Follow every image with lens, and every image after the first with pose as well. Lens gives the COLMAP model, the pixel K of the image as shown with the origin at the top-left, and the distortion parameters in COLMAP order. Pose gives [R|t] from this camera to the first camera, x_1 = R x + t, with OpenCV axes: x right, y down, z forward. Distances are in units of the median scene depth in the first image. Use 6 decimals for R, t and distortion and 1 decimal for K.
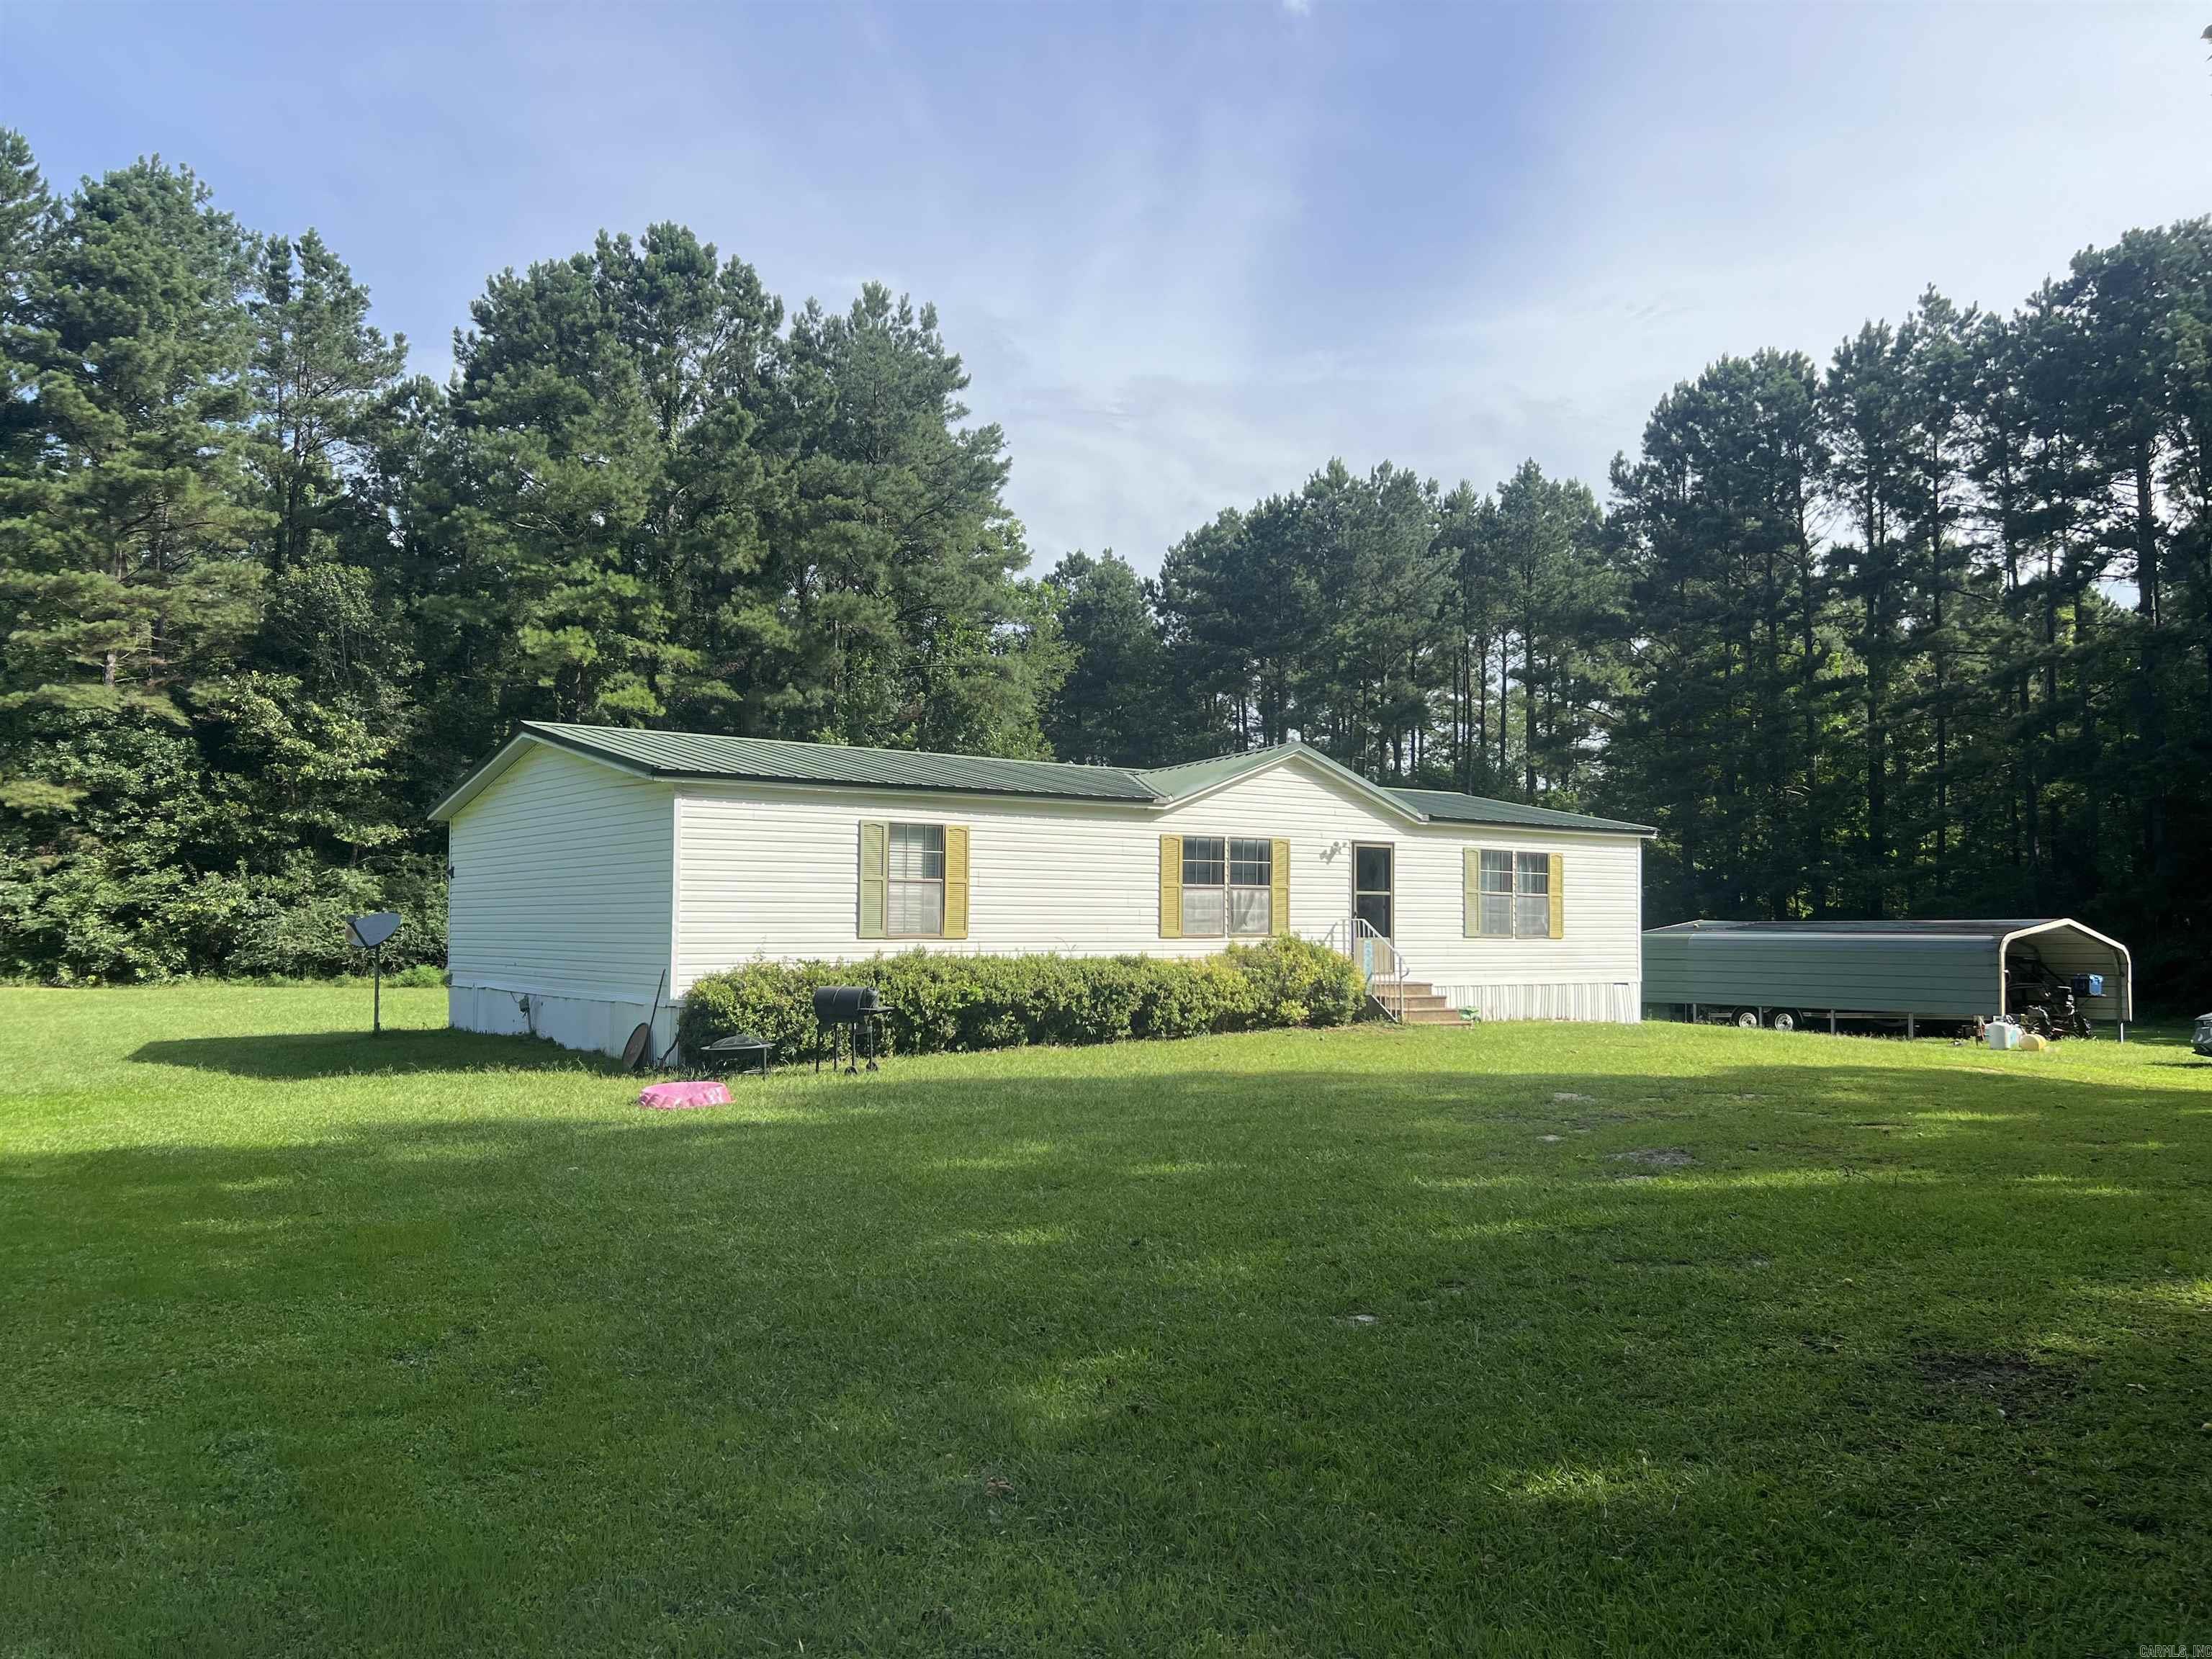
lens RADIAL K [[1548.9, 0, 1021.5], [0, 1548.9, 828.0], [0, 0, 1]] dist [0.081133, -0.091935]
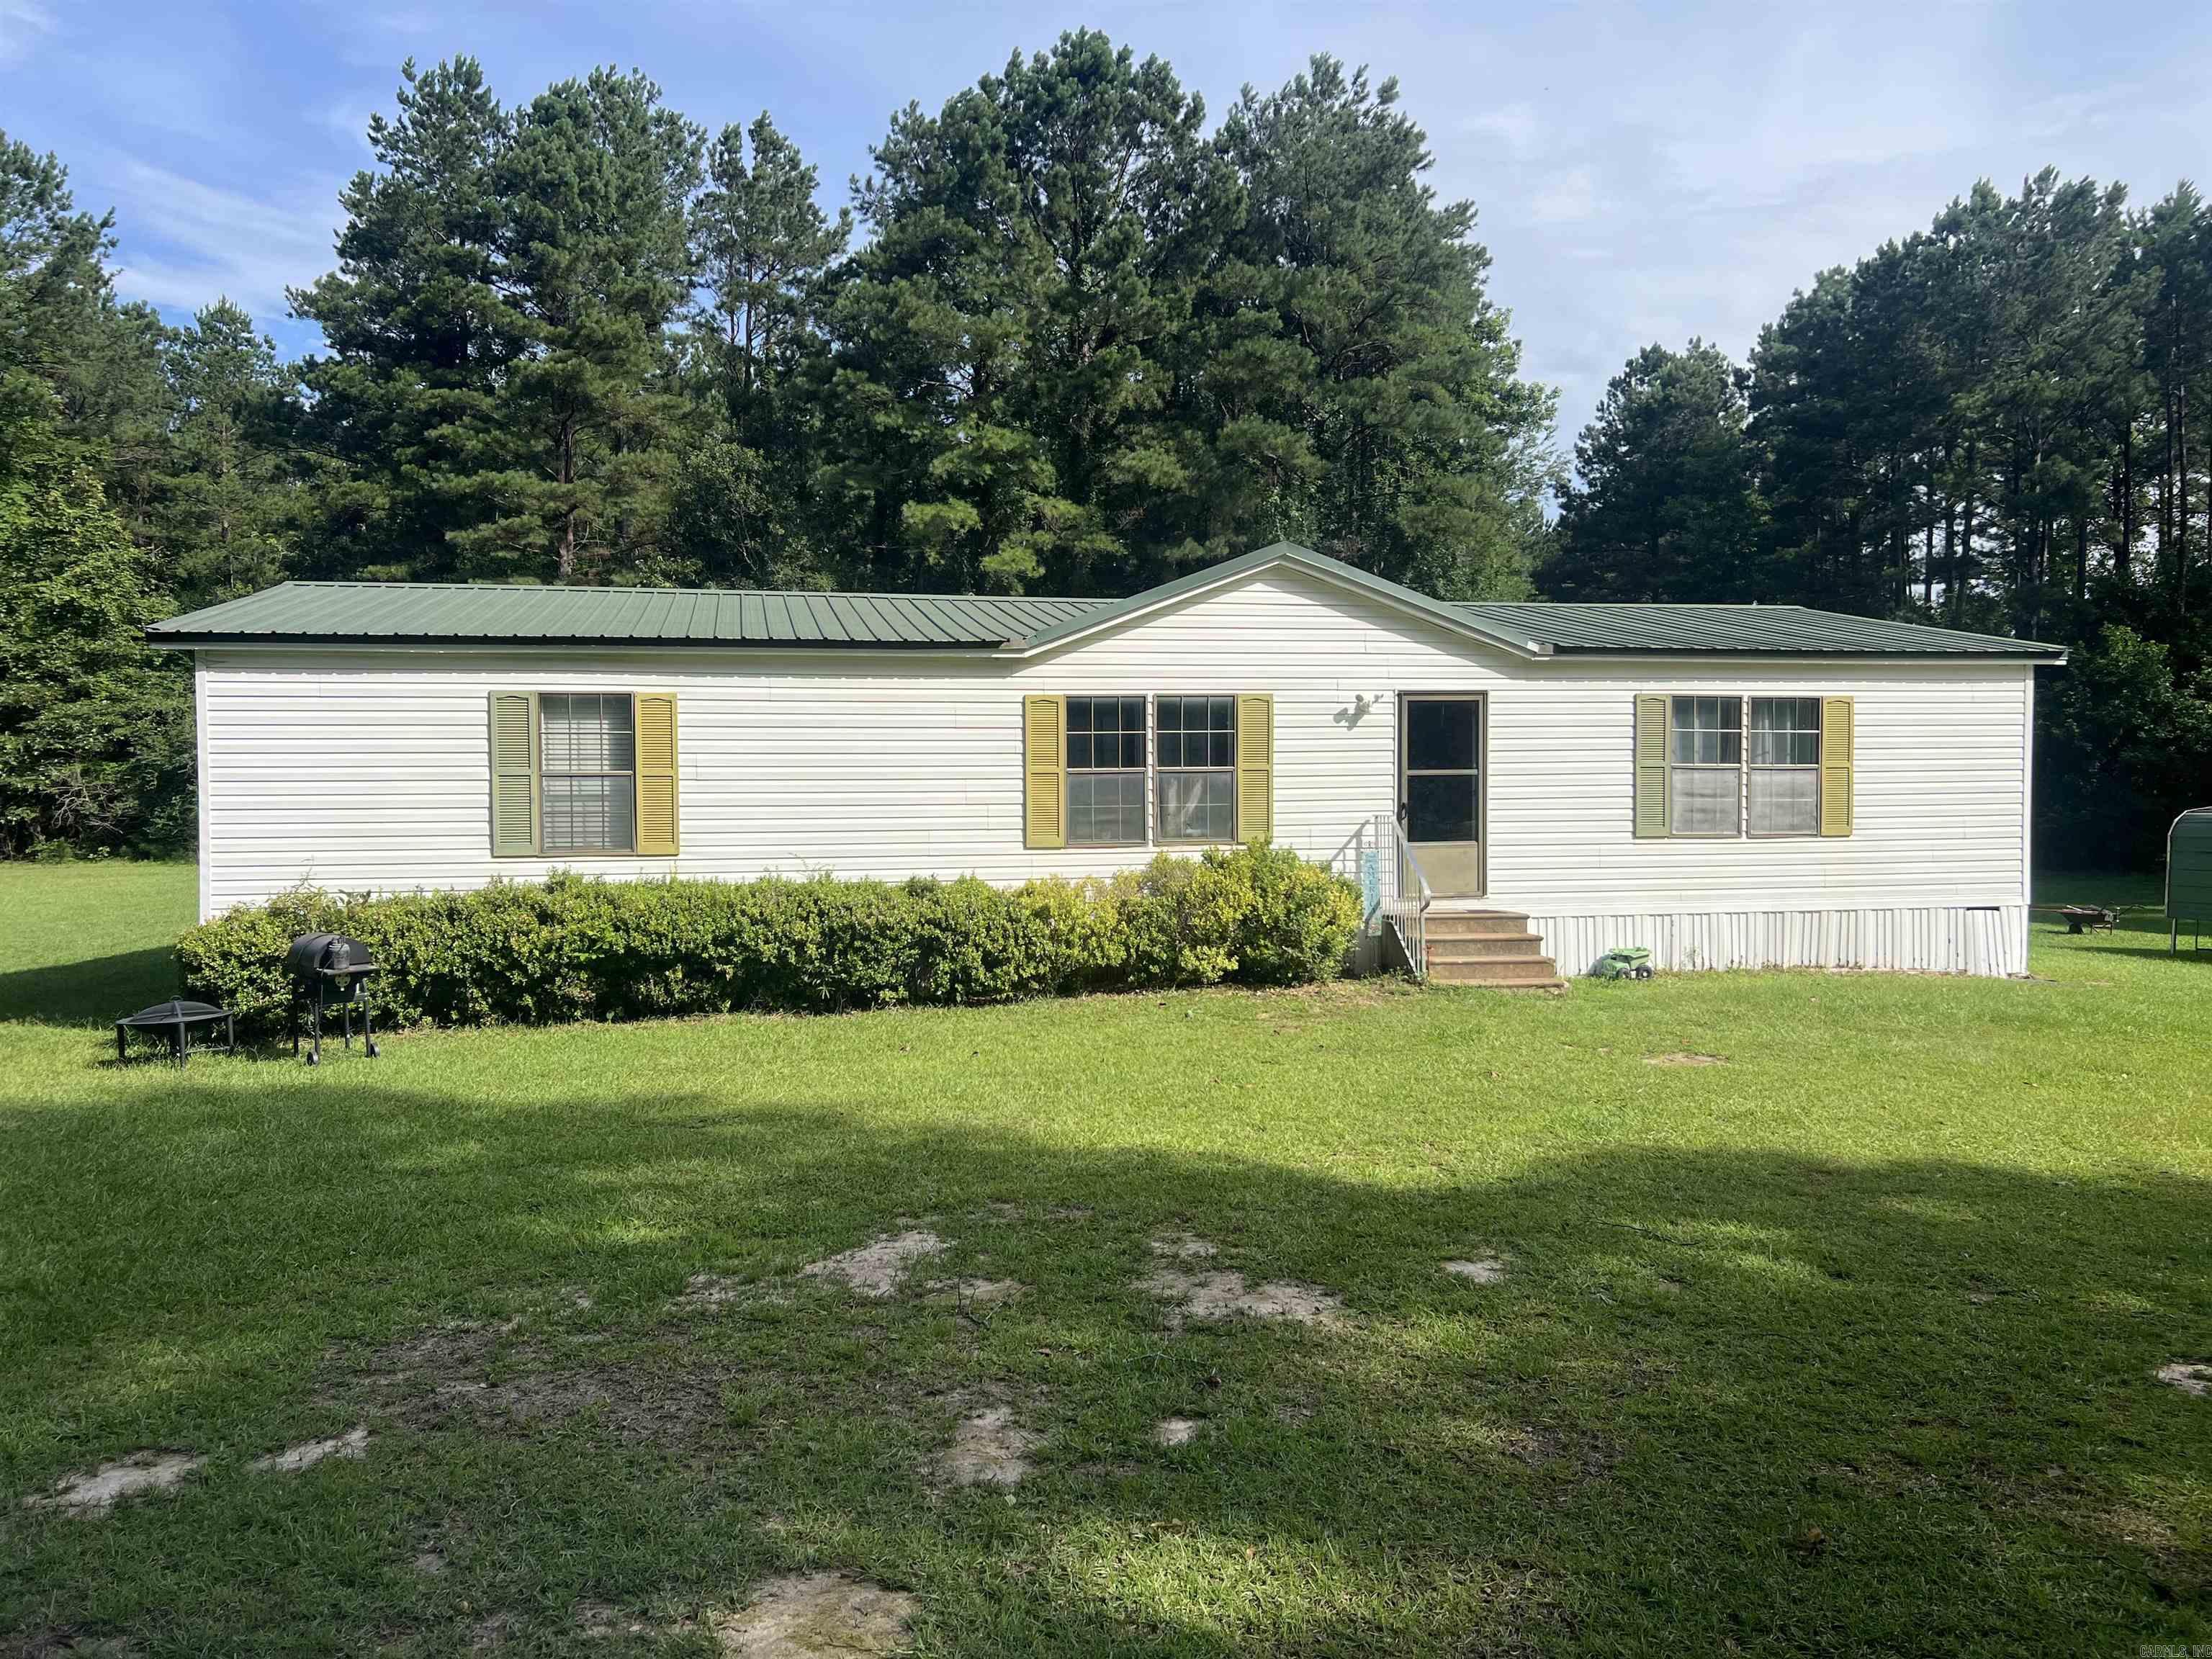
lens RADIAL K [[1548.9, 0, 1021.5], [0, 1548.9, 828.0], [0, 0, 1]] dist [0.081133, -0.091935]
pose [[0.918577, -0.002317, -0.395235, 0.323731], [0.037197, 0.996051, 0.080611, 0.006789], [0.393488, -0.088749, 0.915036, 0.350449]]
